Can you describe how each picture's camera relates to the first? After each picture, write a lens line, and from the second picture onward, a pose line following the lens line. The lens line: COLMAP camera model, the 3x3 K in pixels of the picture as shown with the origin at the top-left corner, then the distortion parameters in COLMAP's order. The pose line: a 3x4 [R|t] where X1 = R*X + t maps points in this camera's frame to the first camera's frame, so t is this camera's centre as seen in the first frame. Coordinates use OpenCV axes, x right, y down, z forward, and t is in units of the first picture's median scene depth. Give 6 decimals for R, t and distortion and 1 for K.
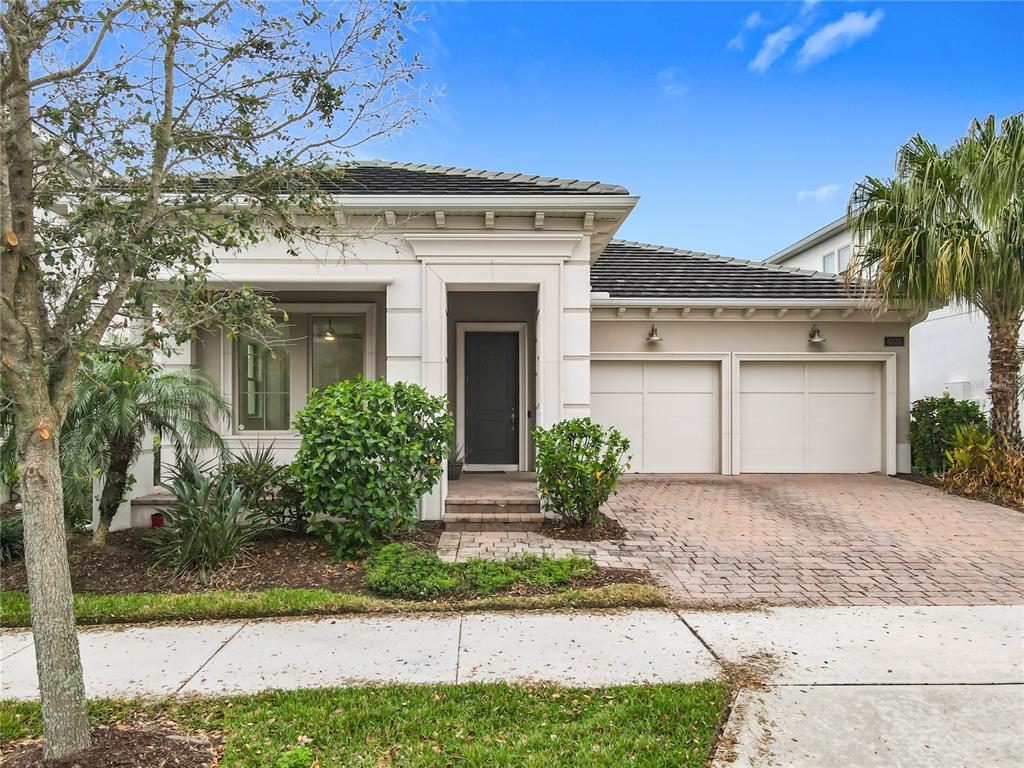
lens RADIAL K [[762.6, 0, 502.7], [0, 762.6, 392.0], [0, 0, 1]] dist [0.036977, -0.008447]
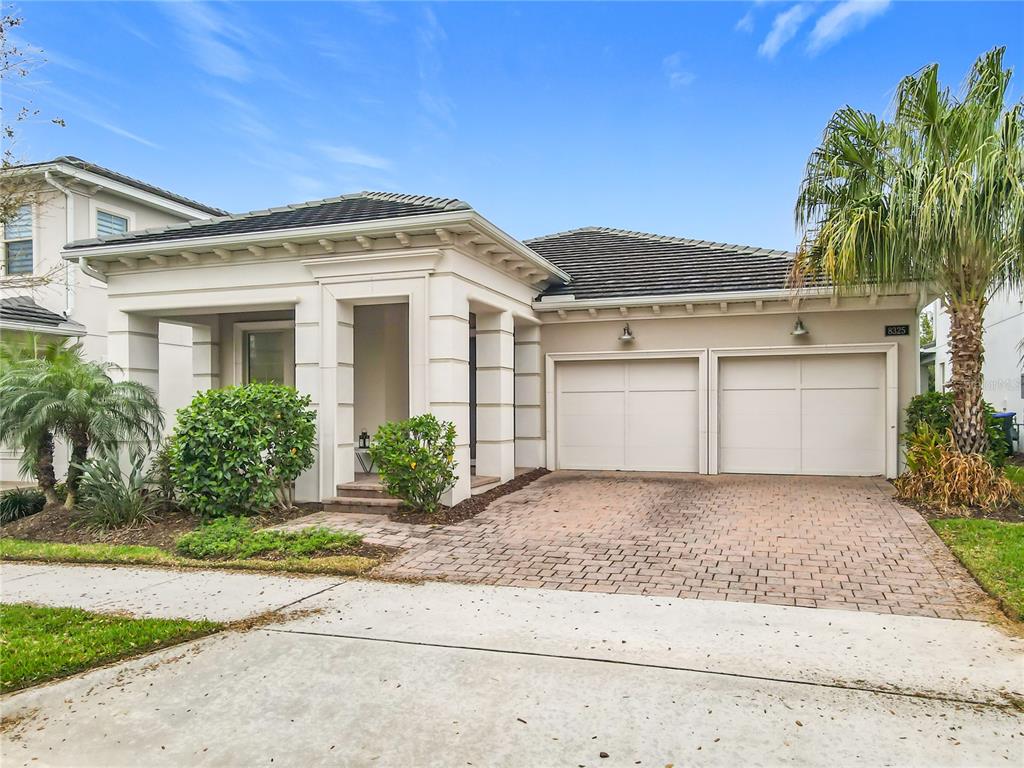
lens RADIAL K [[770.5, 0, 521.2], [0, 770.5, 394.1], [0, 0, 1]] dist [0.032880, 0.010836]
pose [[0.935596, -0.011878, -0.352872, 0.610789], [0.012028, 0.999926, -0.001768, 0.007443], [0.352867, -0.002590, 0.935670, -0.003725]]
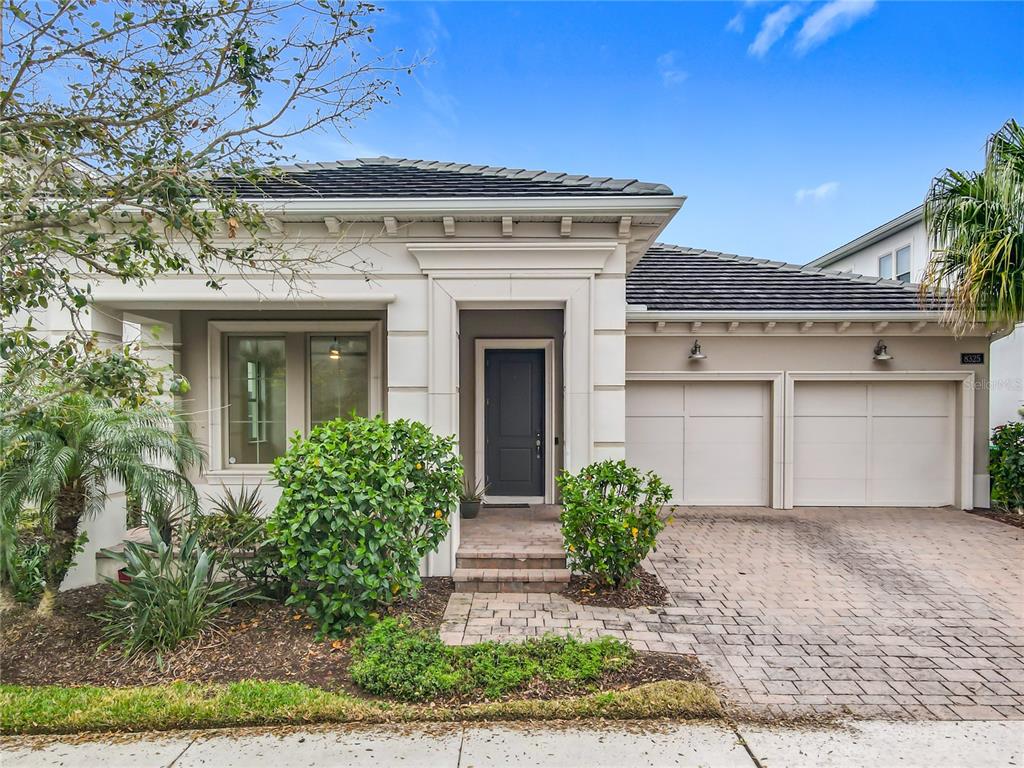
lens RADIAL K [[762.6, 0, 510.8], [0, 762.6, 411.6], [0, 0, 1]] dist [0.036977, -0.008447]
pose [[0.999465, 0.000474, -0.032695, 0.014715], [0.000394, 0.999648, 0.026544, -0.041688], [0.032696, -0.026543, 0.999113, 0.144747]]
